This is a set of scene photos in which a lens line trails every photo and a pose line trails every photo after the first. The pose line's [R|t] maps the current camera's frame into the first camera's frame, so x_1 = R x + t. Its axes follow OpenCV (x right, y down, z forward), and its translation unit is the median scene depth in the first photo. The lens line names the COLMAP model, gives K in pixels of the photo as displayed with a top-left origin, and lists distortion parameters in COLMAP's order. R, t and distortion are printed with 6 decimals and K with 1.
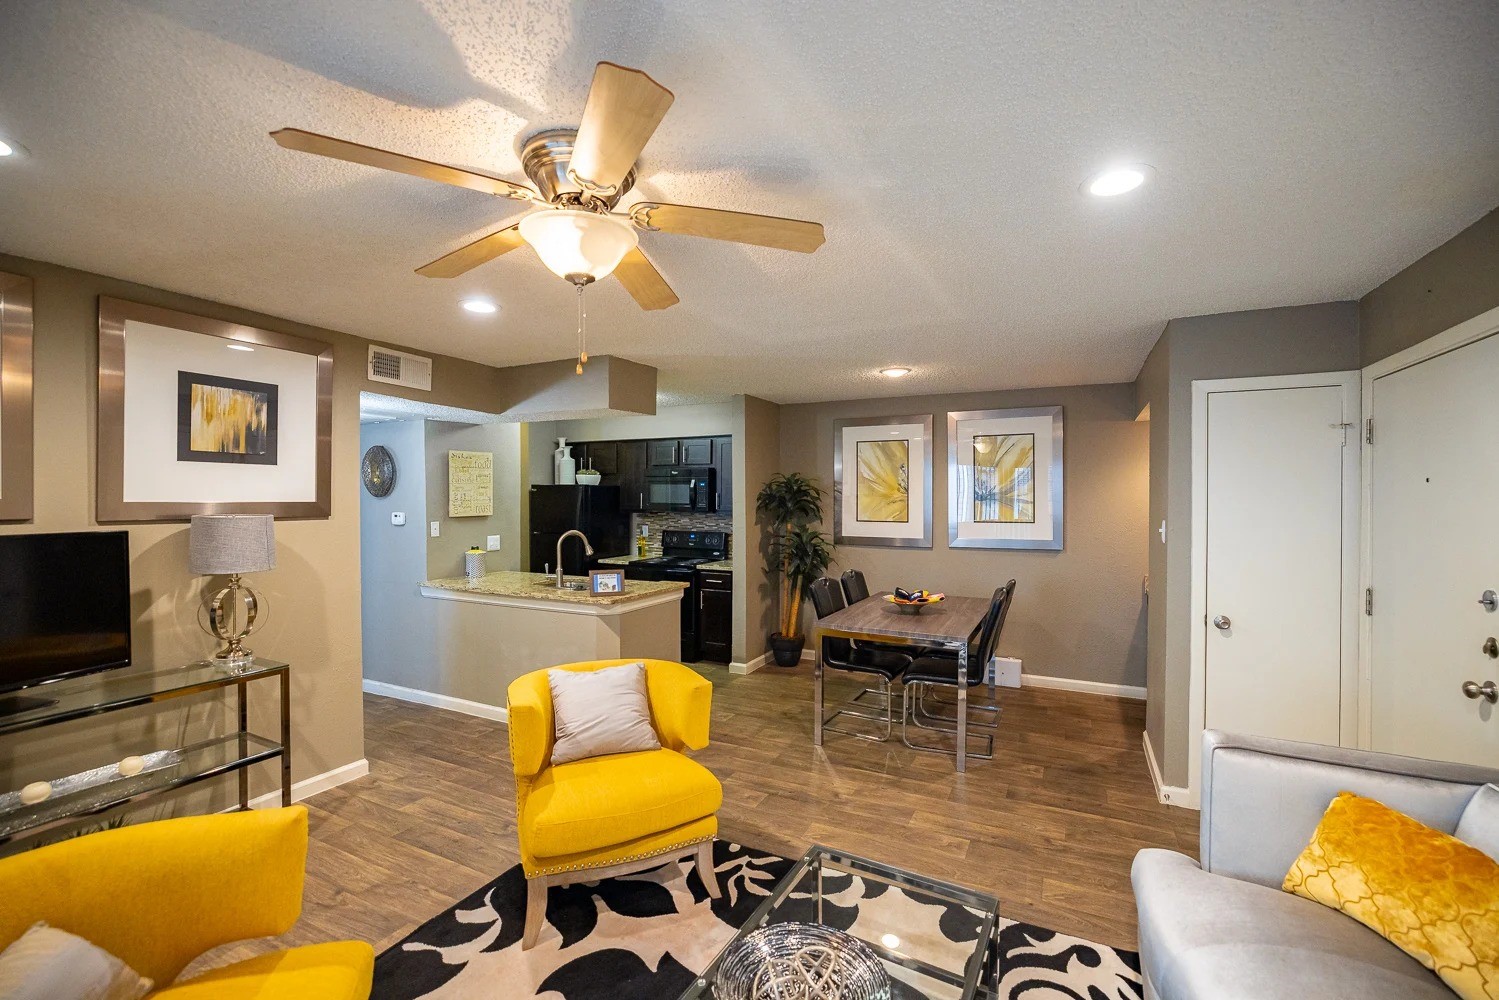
lens RADIAL K [[633.6, 0, 759.4], [0, 633.6, 495.5], [0, 0, 1]] dist [-0.011745, 0.004192]
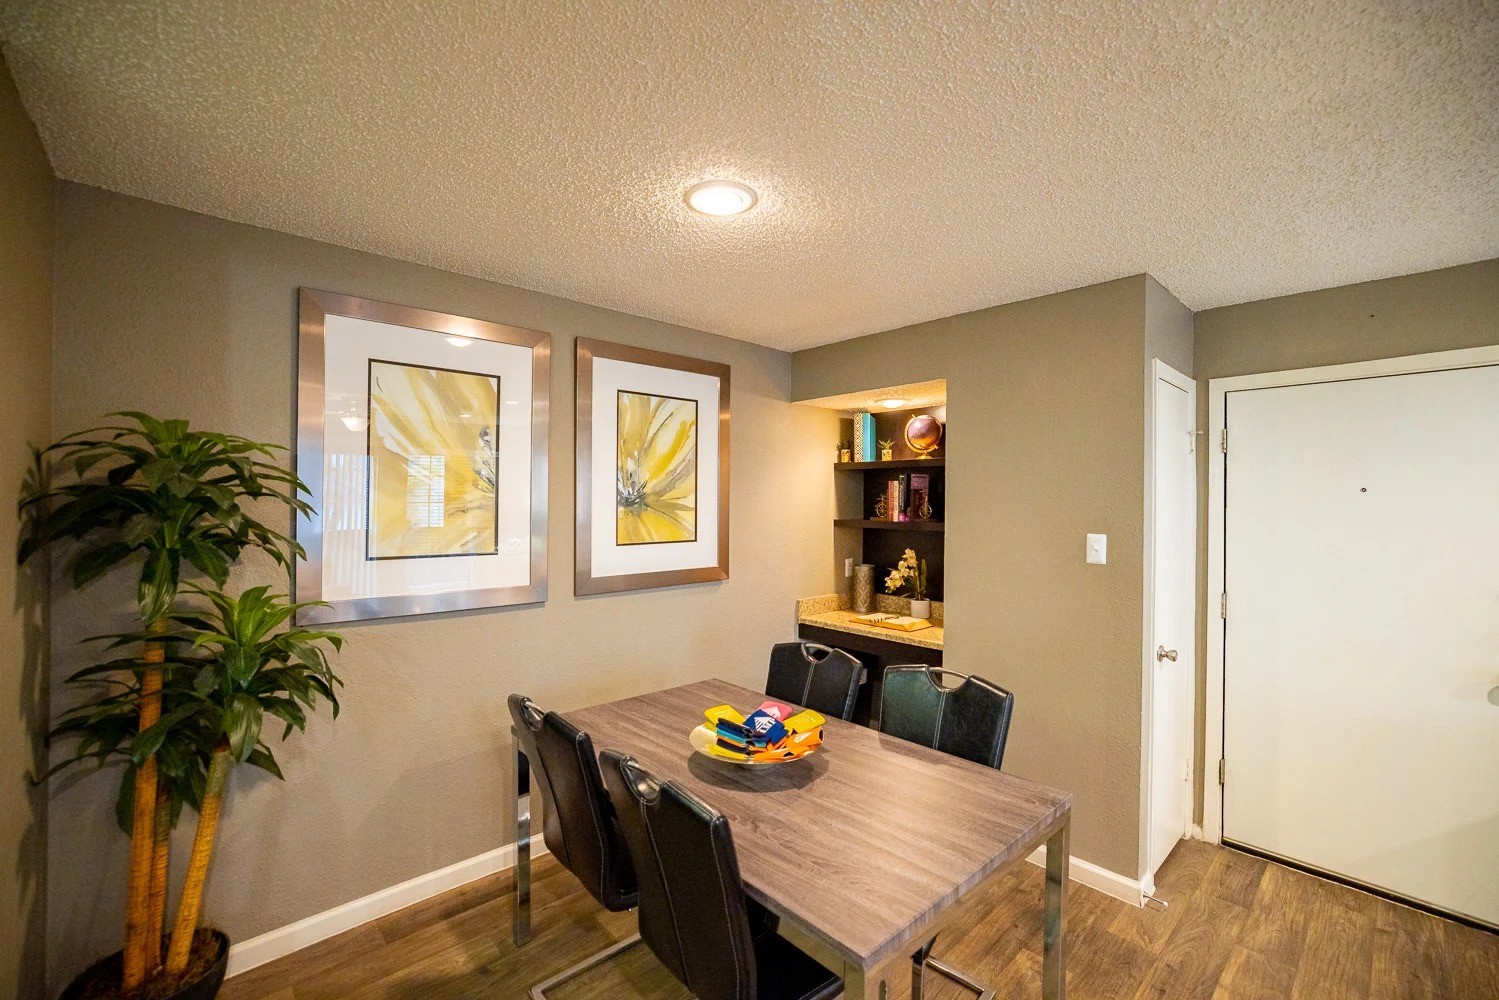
lens RADIAL K [[633.6, 0, 752.3], [0, 633.6, 502.6], [0, 0, 1]] dist [-0.011745, 0.004192]
pose [[0.356897, -0.003362, 0.934138, -0.126366], [-0.008121, 0.999945, 0.006701, -0.000024], [-0.934108, -0.009978, 0.356850, 0.630289]]
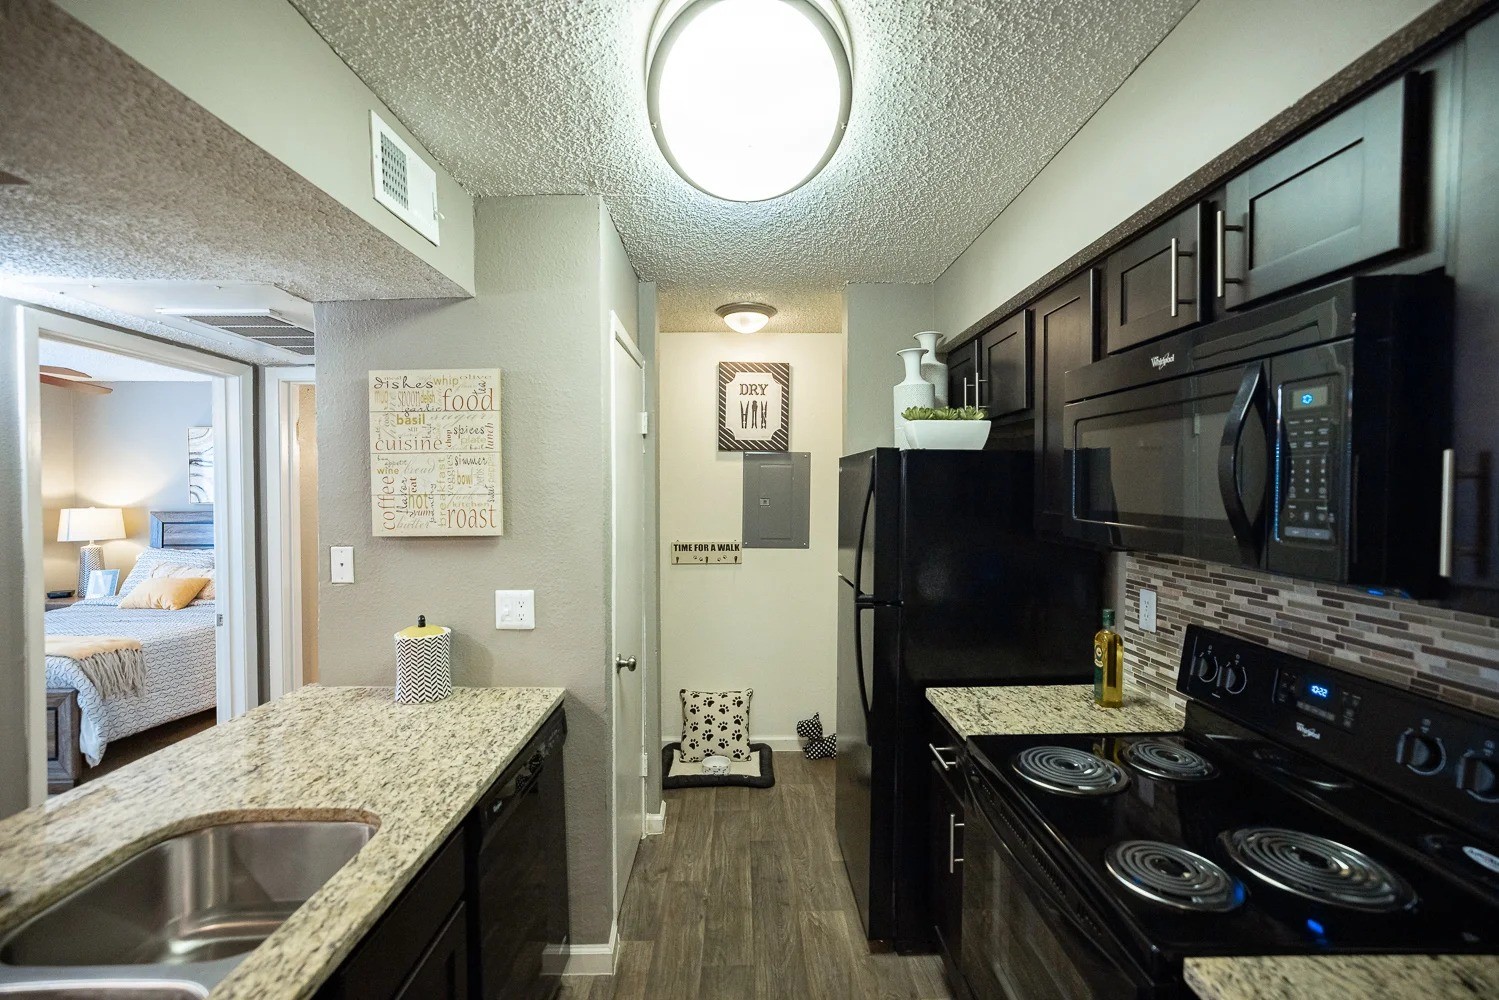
lens RADIAL K [[633.6, 0, 764.1], [0, 633.6, 502.2], [0, 0, 1]] dist [-0.011745, 0.004192]
pose [[0.459941, 0.018664, -0.887753, -0.017093], [0.002740, 0.999744, 0.022438, 0.003050], [0.887945, -0.012752, 0.459773, 0.846178]]
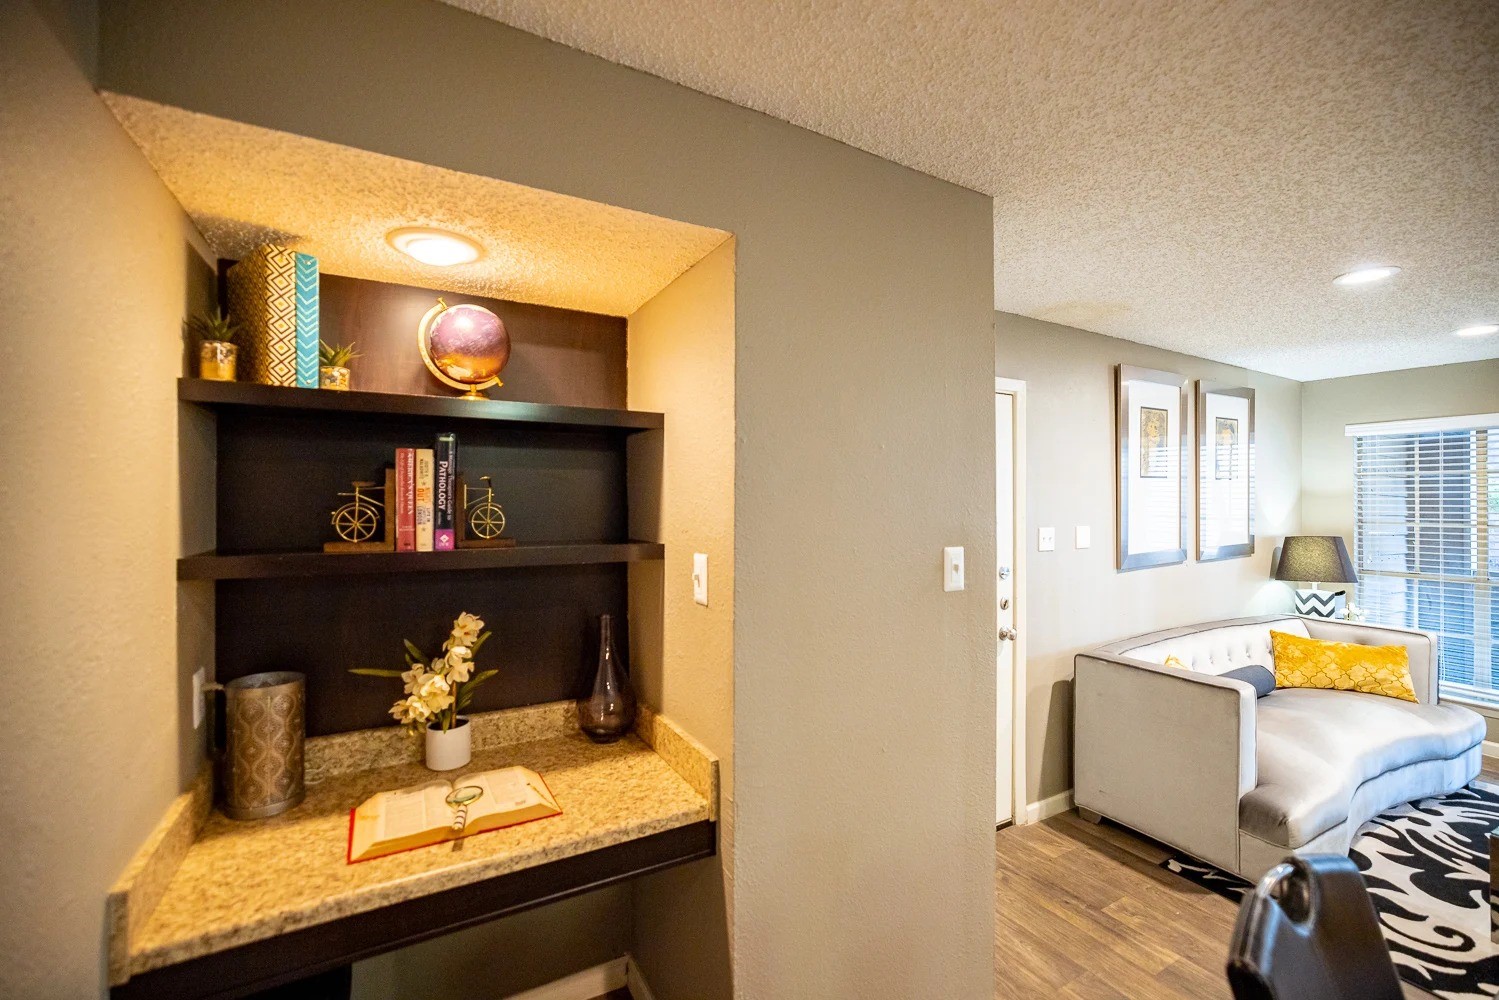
lens RADIAL K [[633.6, 0, 752.9], [0, 633.6, 506.5], [0, 0, 1]] dist [-0.011745, 0.004192]
pose [[-0.833003, -0.005698, 0.553239, 0.272386], [-0.004252, 0.999983, 0.003898, 0.002602], [-0.553252, 0.000894, -0.833013, 0.862506]]
